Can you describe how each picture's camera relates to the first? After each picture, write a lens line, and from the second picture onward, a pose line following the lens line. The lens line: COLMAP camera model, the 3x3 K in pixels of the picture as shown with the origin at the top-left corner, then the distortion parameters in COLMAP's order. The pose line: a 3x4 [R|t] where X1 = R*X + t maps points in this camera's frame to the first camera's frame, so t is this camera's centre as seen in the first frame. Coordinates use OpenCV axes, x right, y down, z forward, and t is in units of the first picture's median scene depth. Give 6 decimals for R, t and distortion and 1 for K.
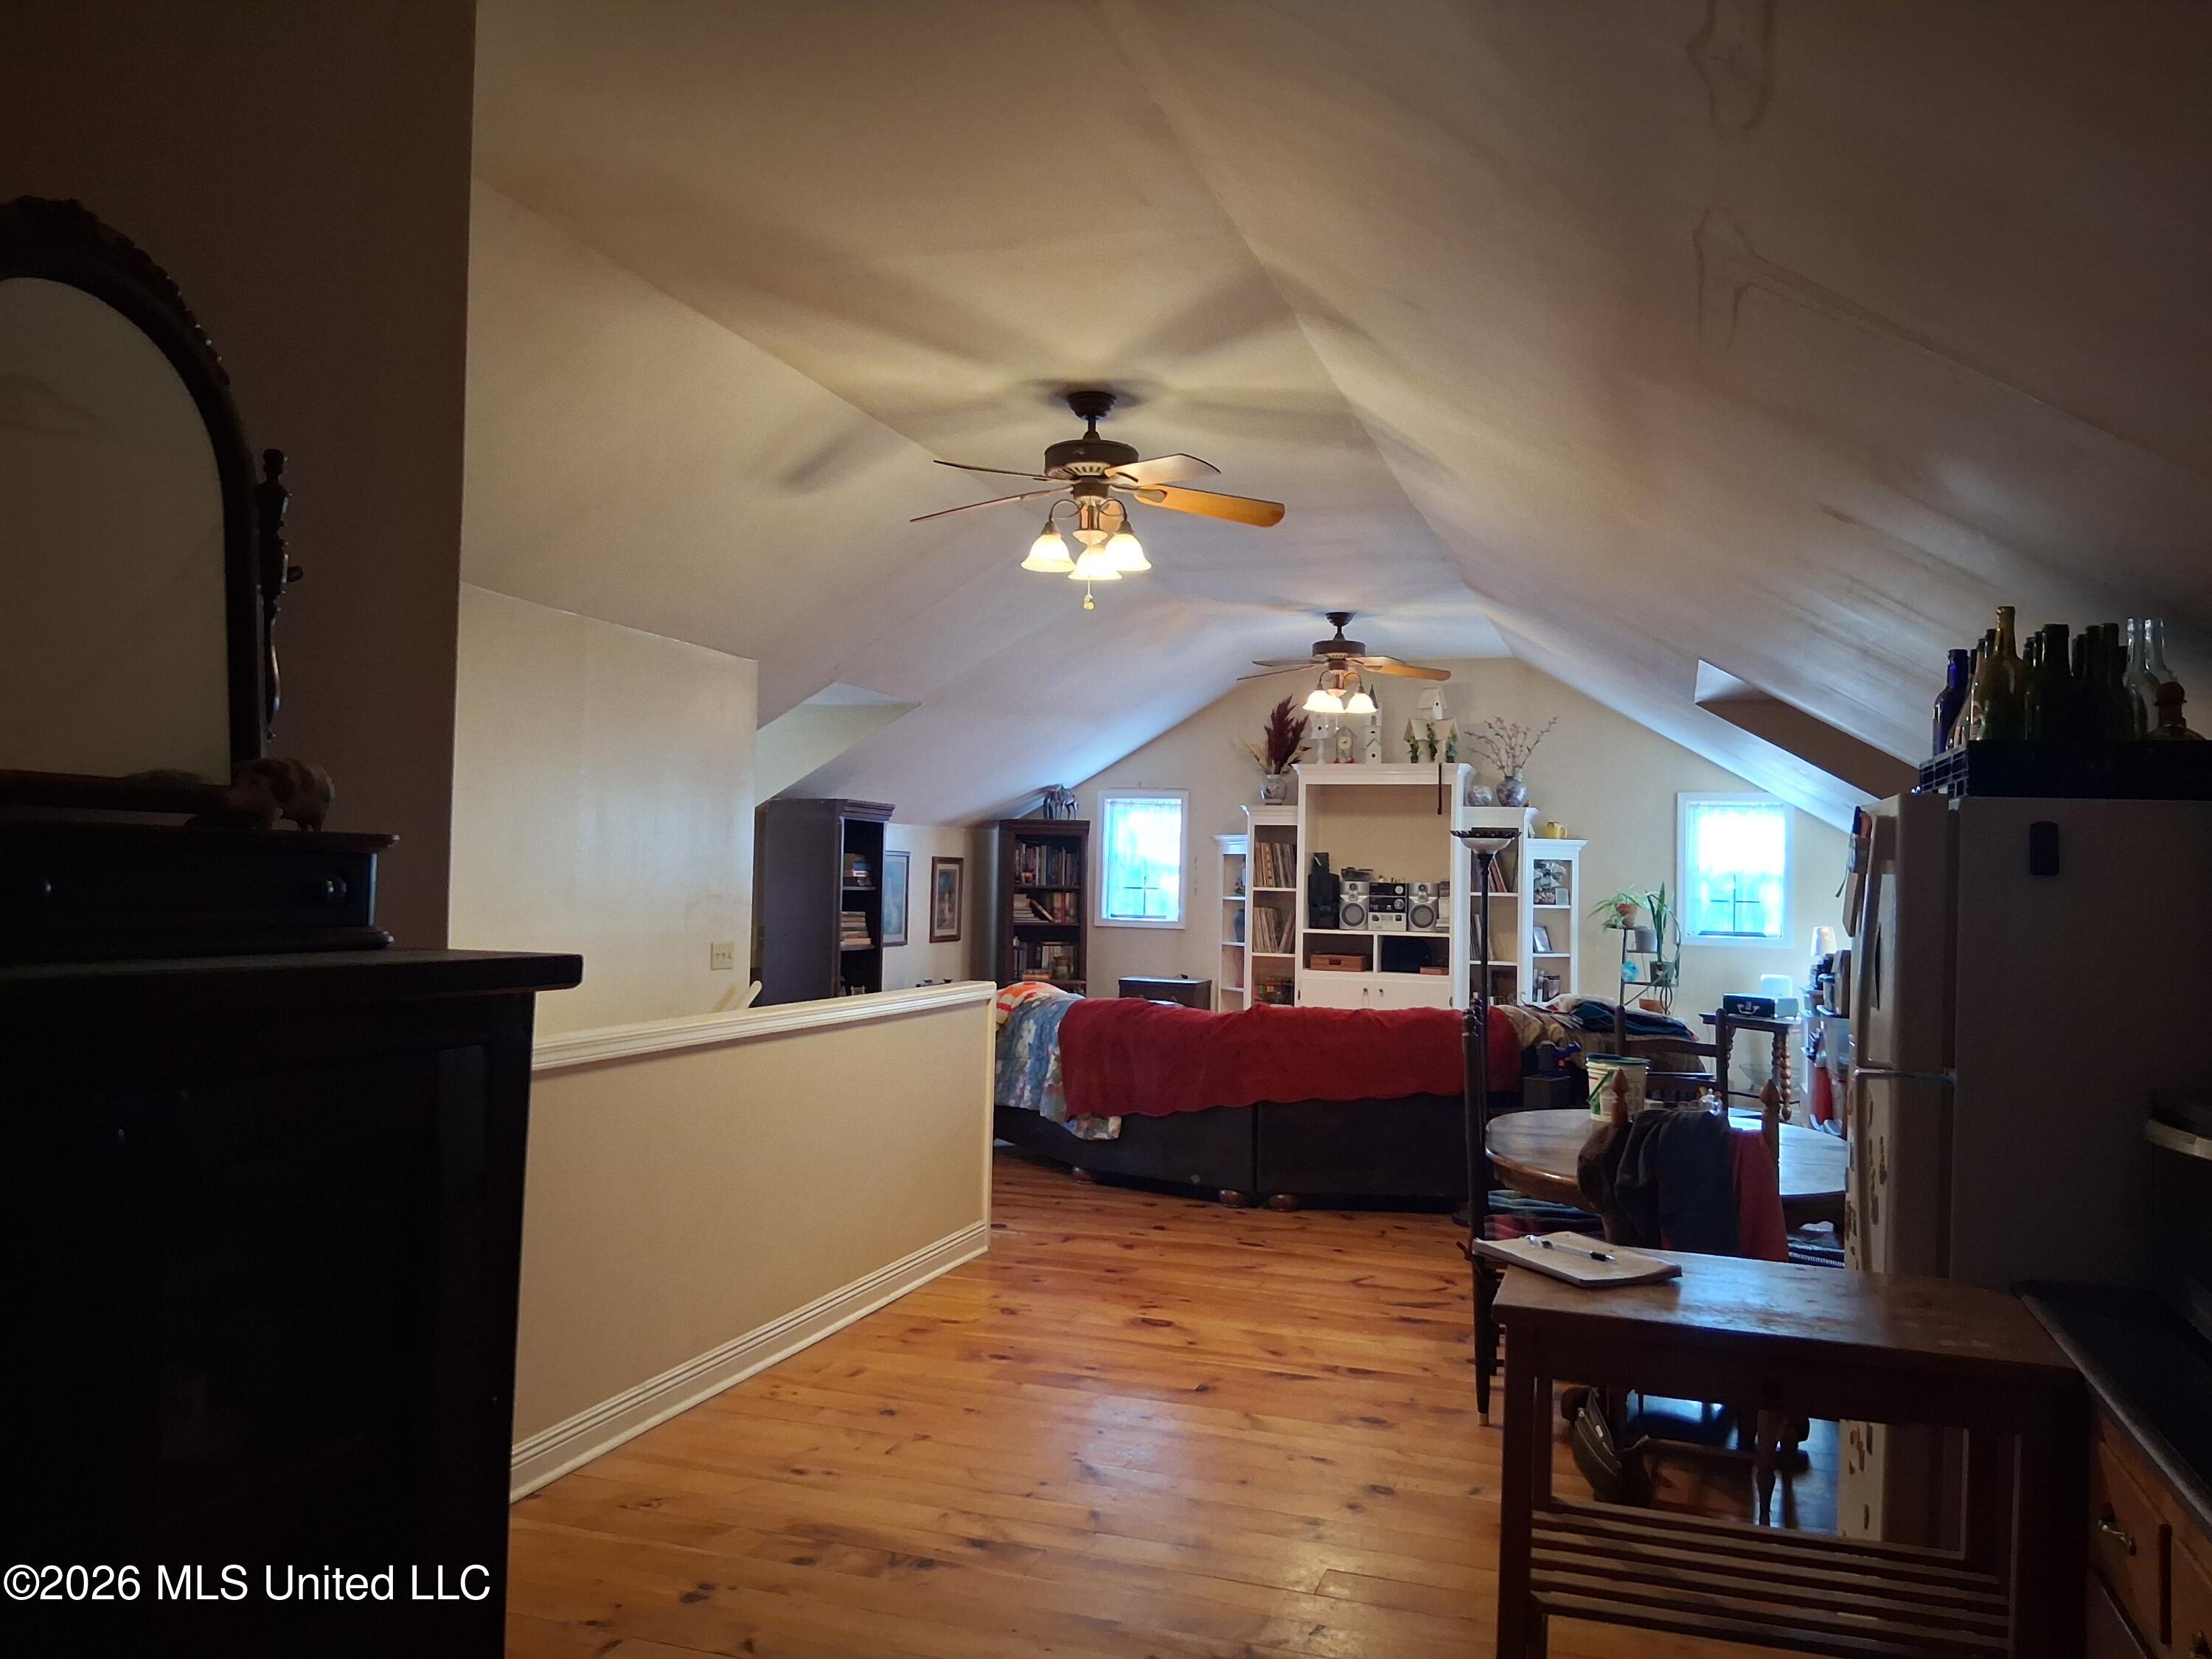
lens RADIAL K [[1668.4, 0, 1096.6], [0, 1668.4, 827.2], [0, 0, 1]] dist [0.135624, -0.230161]
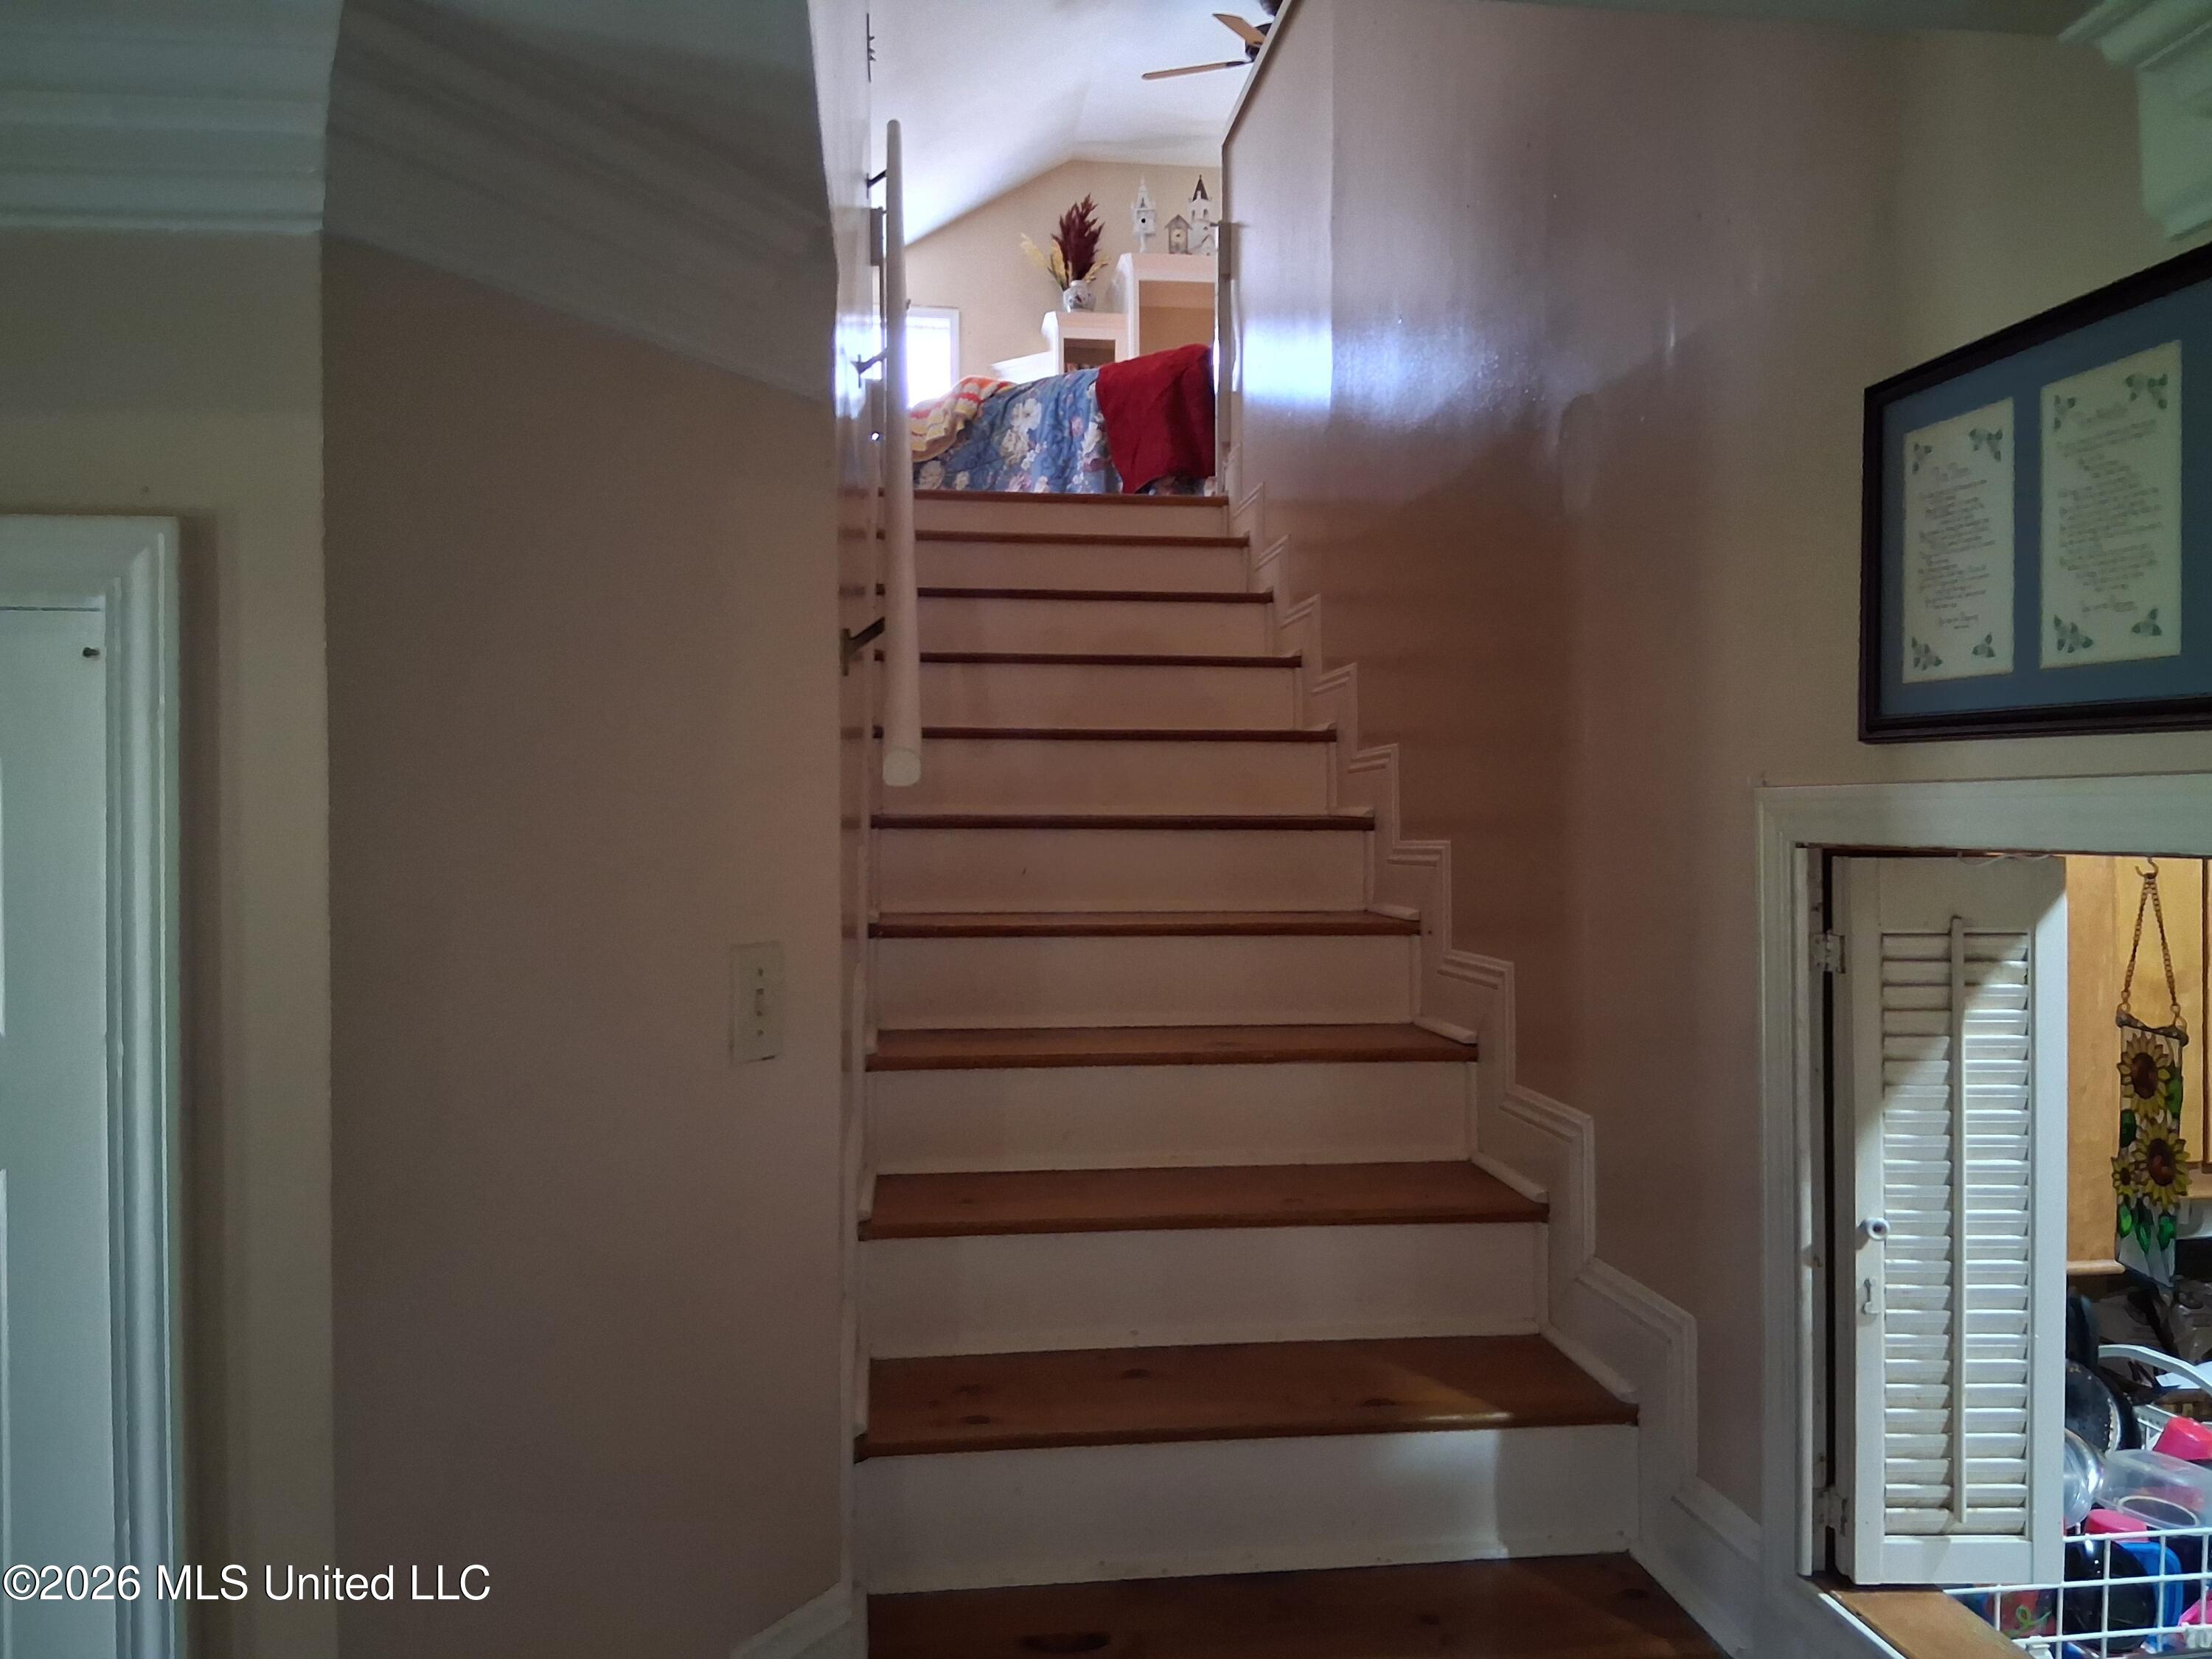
lens RADIAL K [[1668.4, 0, 1096.6], [0, 1668.4, 827.2], [0, 0, 1]] dist [0.135624, -0.230161]
pose [[0.900688, -0.025146, 0.433739, -0.270662], [0.009427, 0.999220, 0.038354, 0.217407], [-0.434365, -0.030456, 0.900222, 0.228791]]
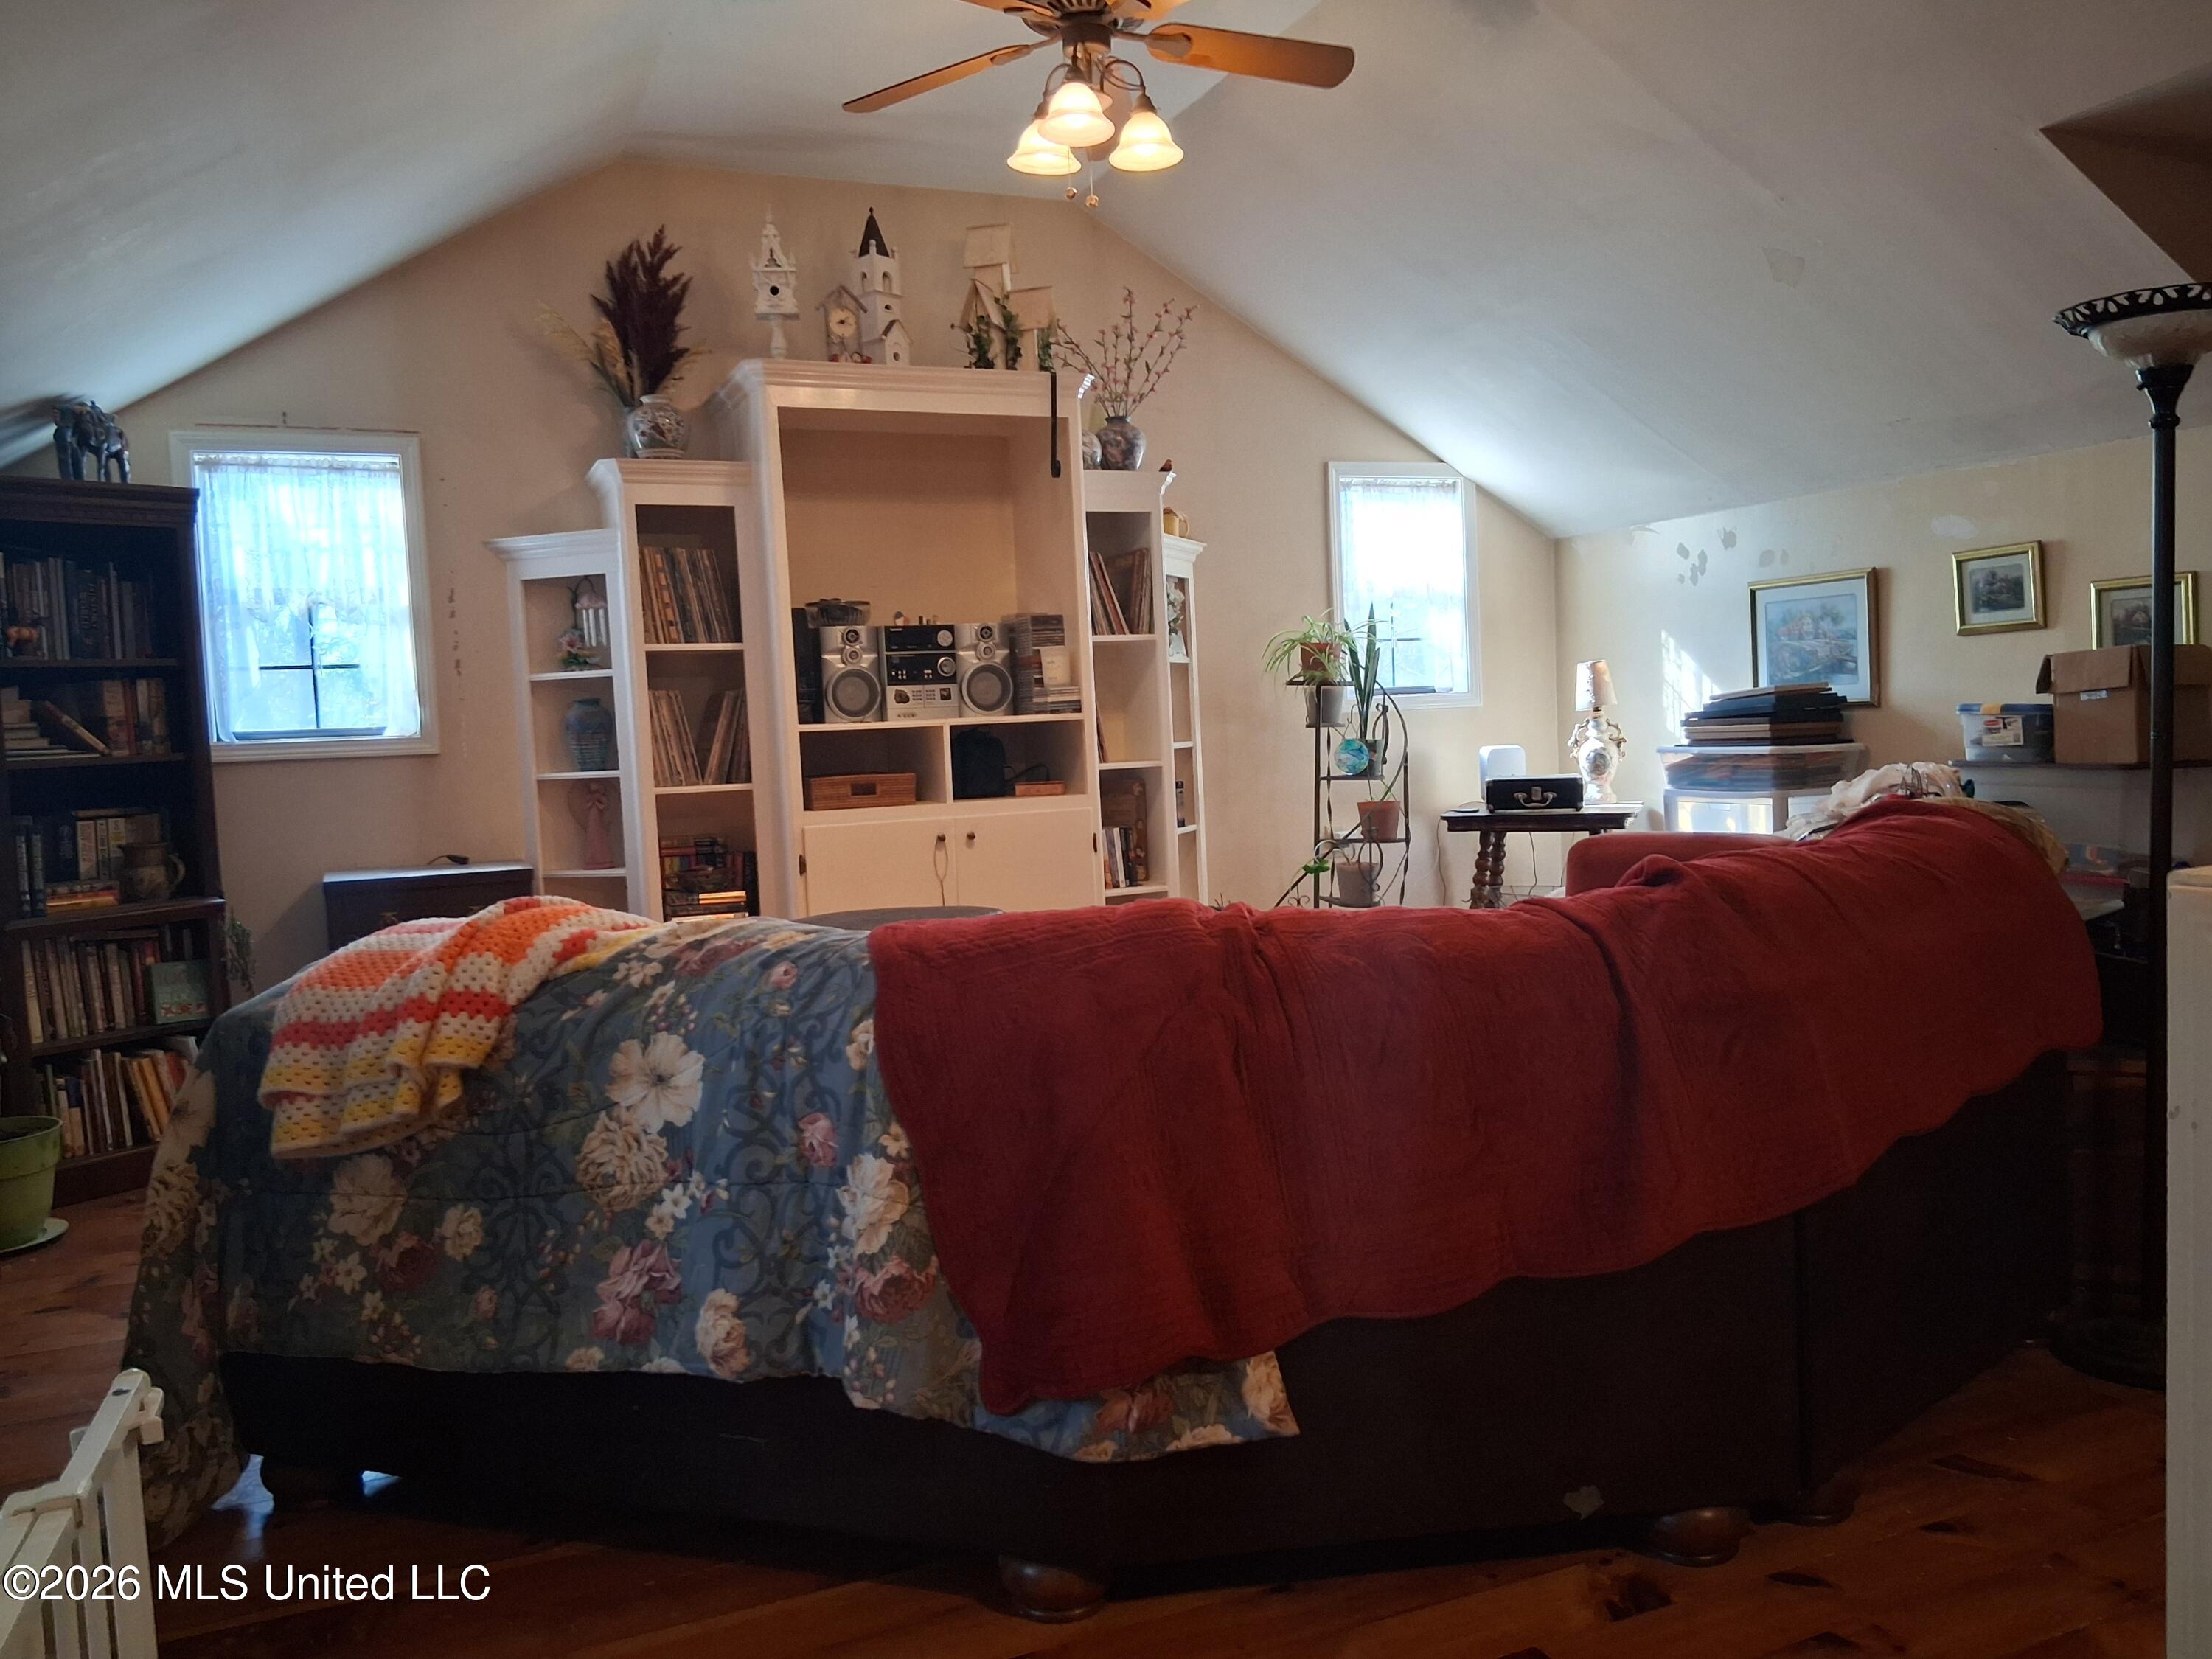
lens RADIAL K [[1668.4, 0, 1096.6], [0, 1668.4, 827.2], [0, 0, 1]] dist [0.135624, -0.230161]
pose [[0.742223, -0.094801, 0.663413, -0.125551], [0.038380, 0.994332, 0.099149, 0.045792], [-0.669053, -0.048129, 0.741655, 0.591231]]
